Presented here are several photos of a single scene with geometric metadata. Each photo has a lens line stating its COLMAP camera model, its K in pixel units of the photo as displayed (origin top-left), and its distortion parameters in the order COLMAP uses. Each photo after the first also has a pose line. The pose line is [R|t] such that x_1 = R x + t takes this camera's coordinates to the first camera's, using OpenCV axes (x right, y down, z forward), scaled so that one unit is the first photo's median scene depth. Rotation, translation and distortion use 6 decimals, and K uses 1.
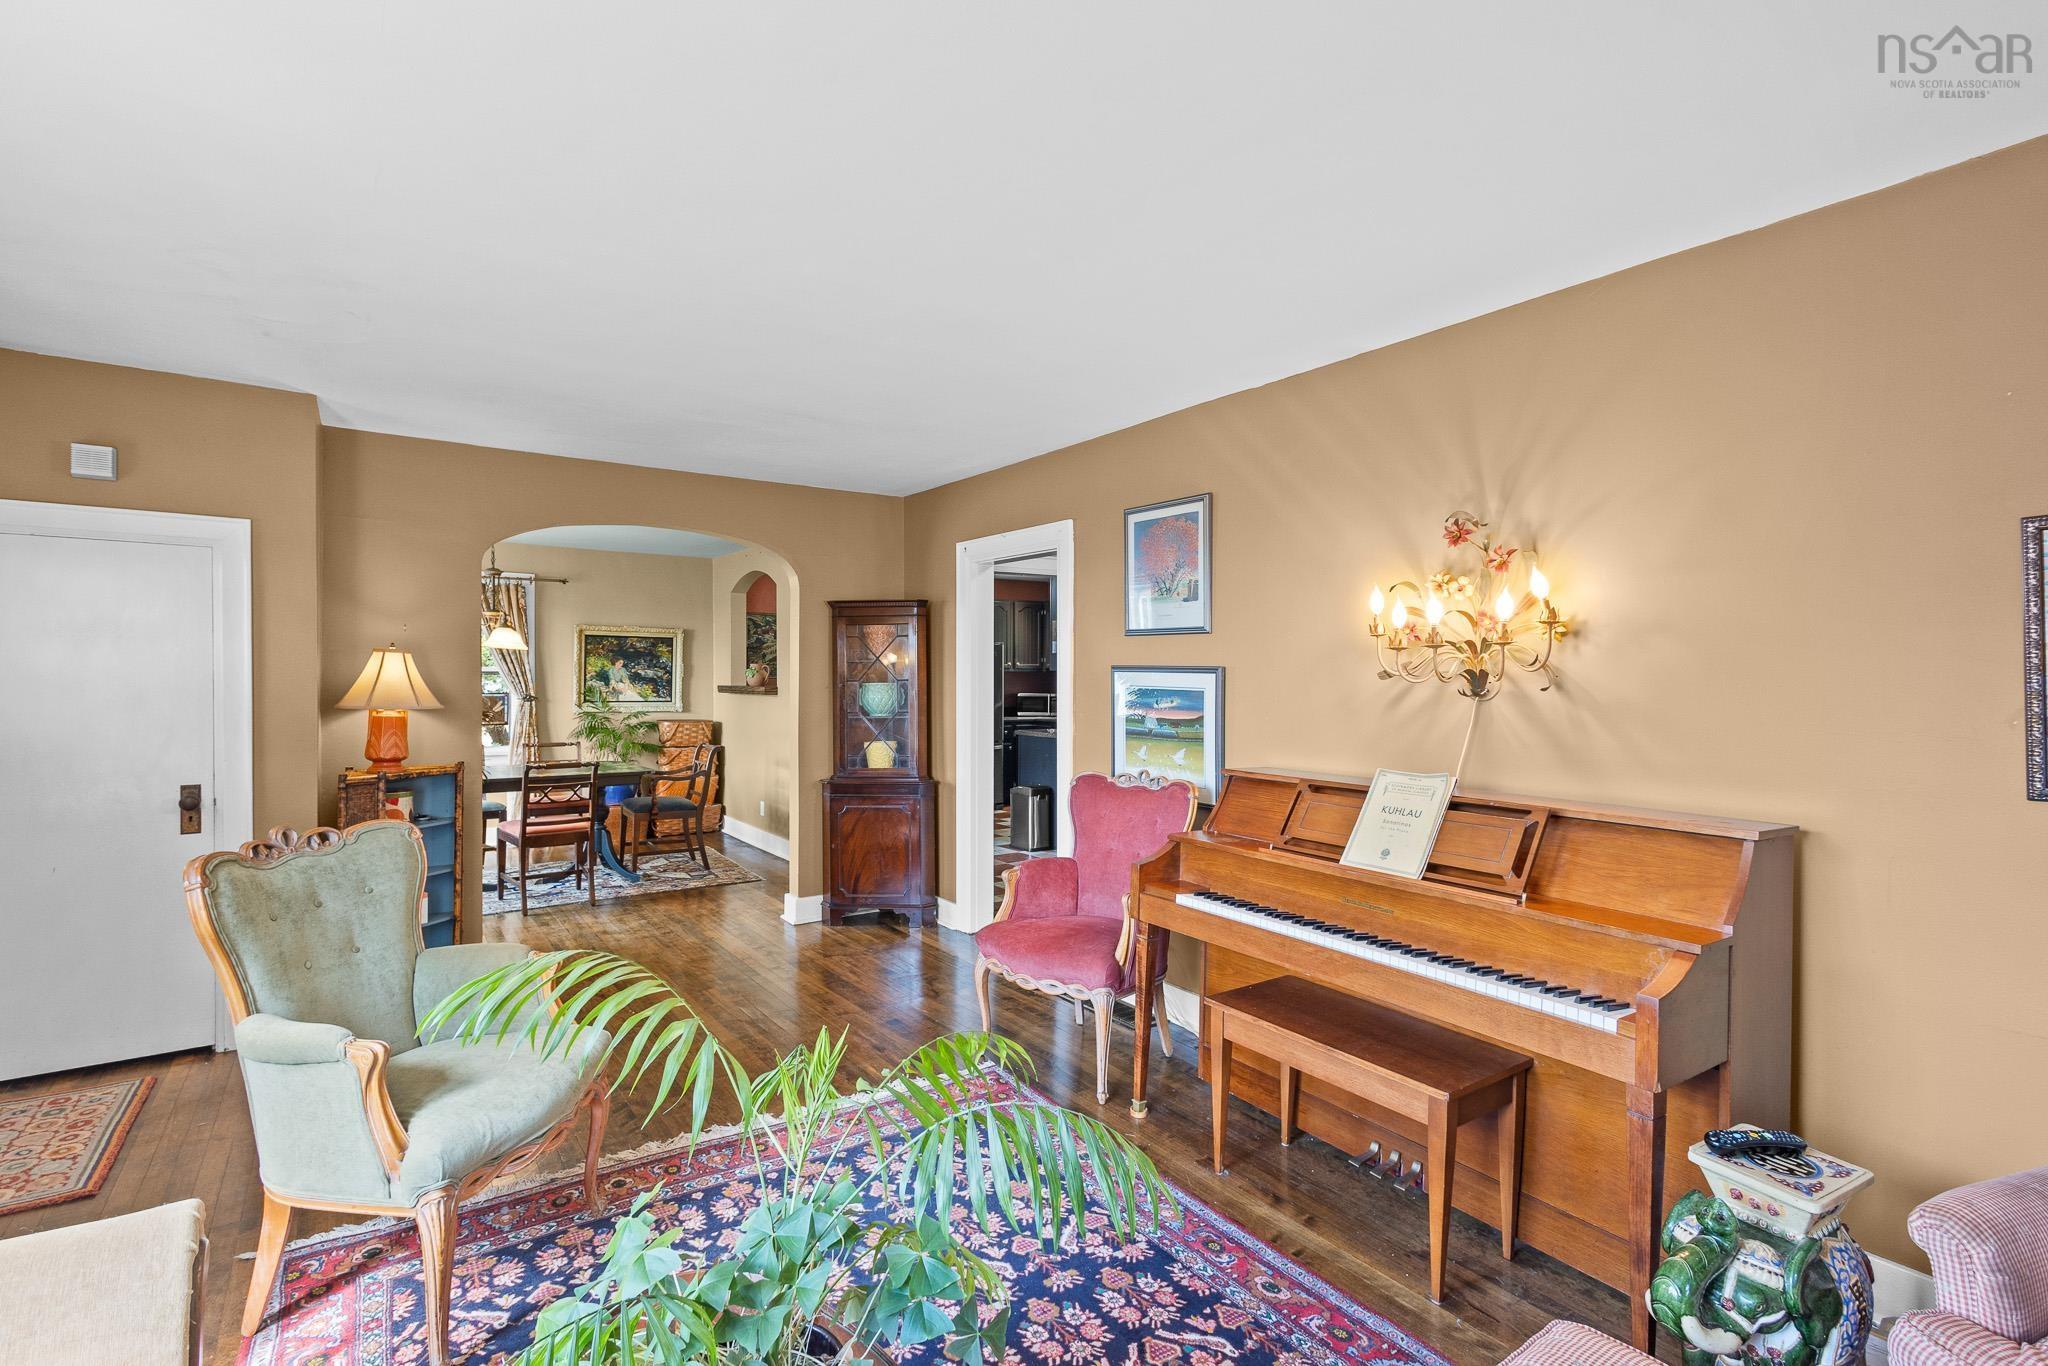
lens RADIAL K [[947.1, 0, 1009.9], [0, 947.1, 682.9], [0, 0, 1]] dist [0.014548, -0.005566]
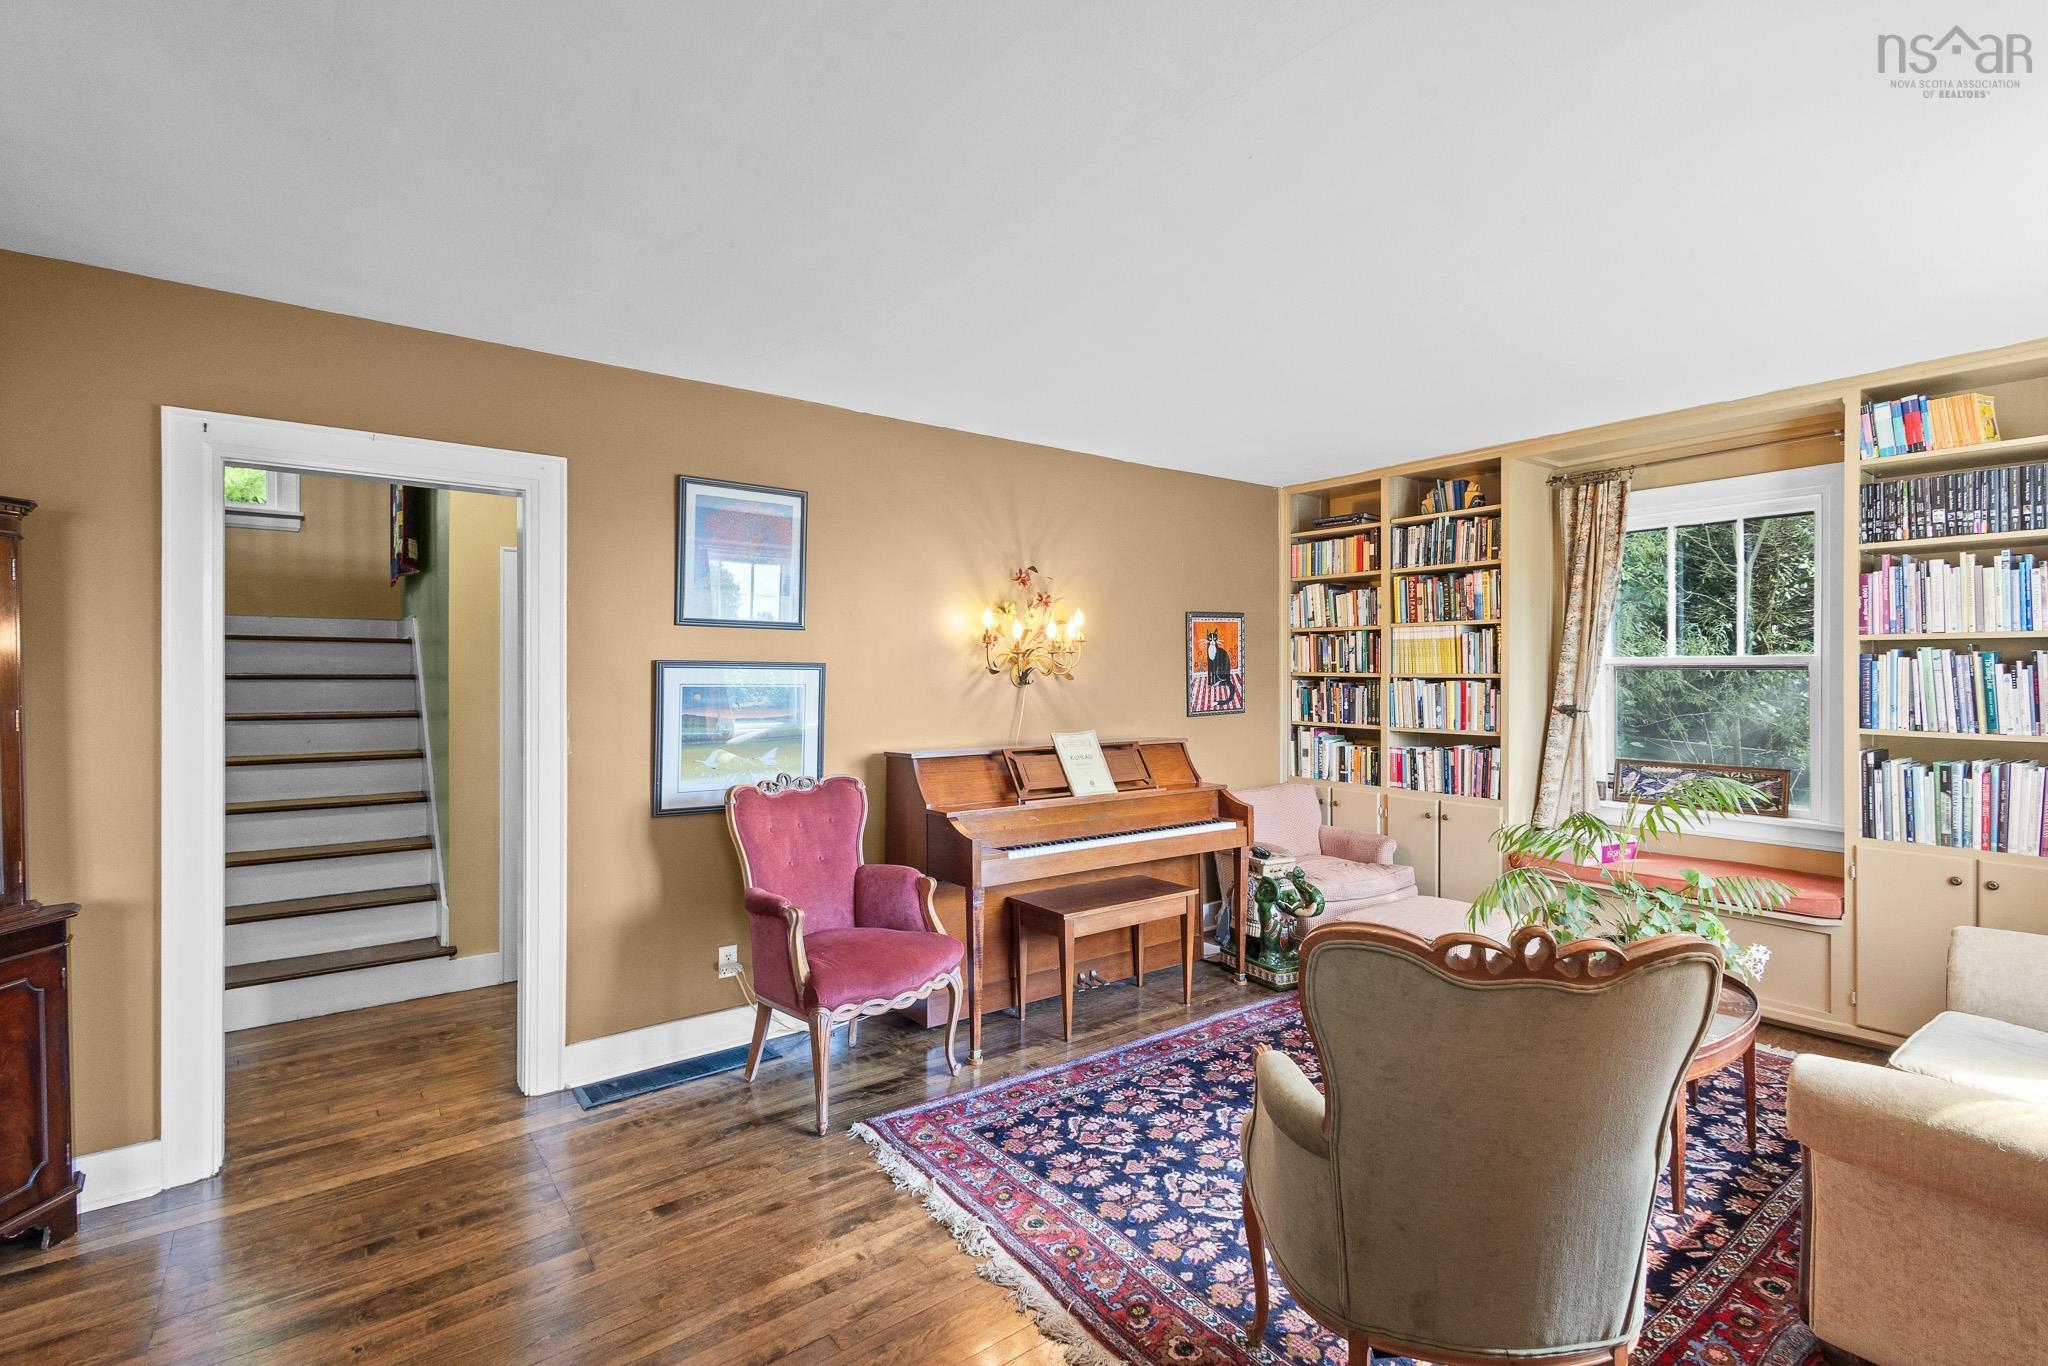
lens RADIAL K [[947.1, 0, 1024.8], [0, 947.1, 670.4], [0, 0, 1]] dist [0.014548, -0.005566]
pose [[-0.044442, -0.002044, 0.999010, -0.538738], [0.009319, 0.999954, 0.002460, -0.006516], [-0.998969, 0.009419, -0.044421, 0.537236]]
